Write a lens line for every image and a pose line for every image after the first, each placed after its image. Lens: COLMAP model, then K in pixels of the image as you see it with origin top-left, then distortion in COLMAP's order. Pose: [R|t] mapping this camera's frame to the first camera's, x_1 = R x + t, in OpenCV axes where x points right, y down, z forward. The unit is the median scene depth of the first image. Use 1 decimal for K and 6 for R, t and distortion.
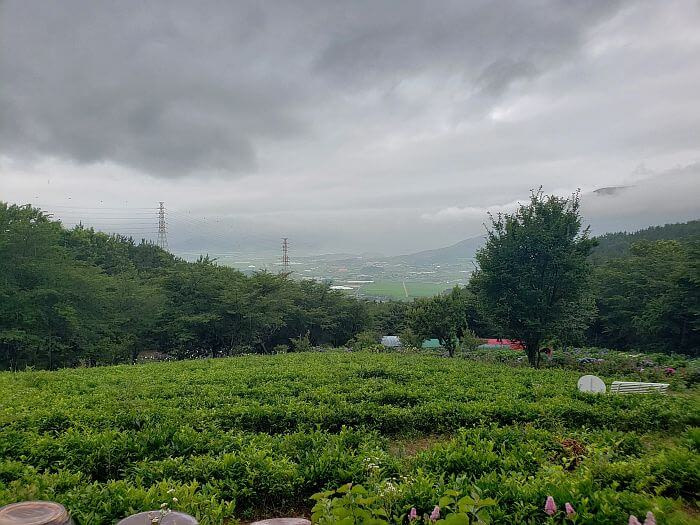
lens RADIAL K [[525.3, 0, 350.0], [0, 525.3, 262.5], [0, 0, 1]] dist [0.002260, 0.000605]
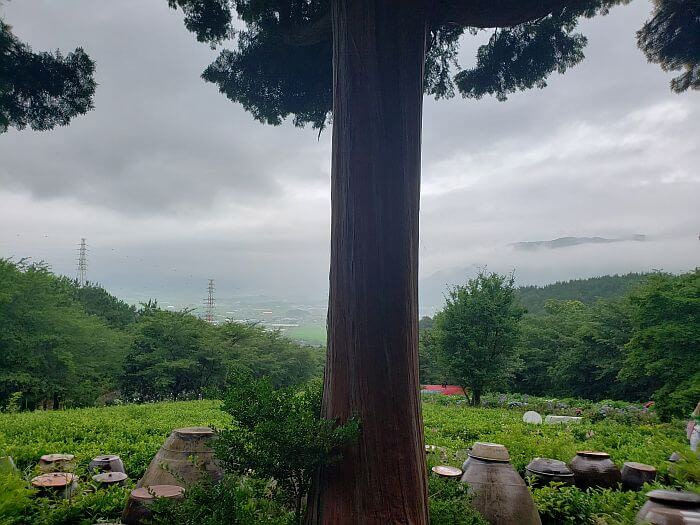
lens RADIAL K [[525.3, 0, 350.0], [0, 525.3, 262.5], [0, 0, 1]] dist [0.002260, 0.000605]
pose [[0.989044, 0.041722, 0.141605, -0.094951], [-0.029771, 0.995894, -0.085495, -0.019959], [-0.144590, 0.080342, 0.986224, -0.142984]]
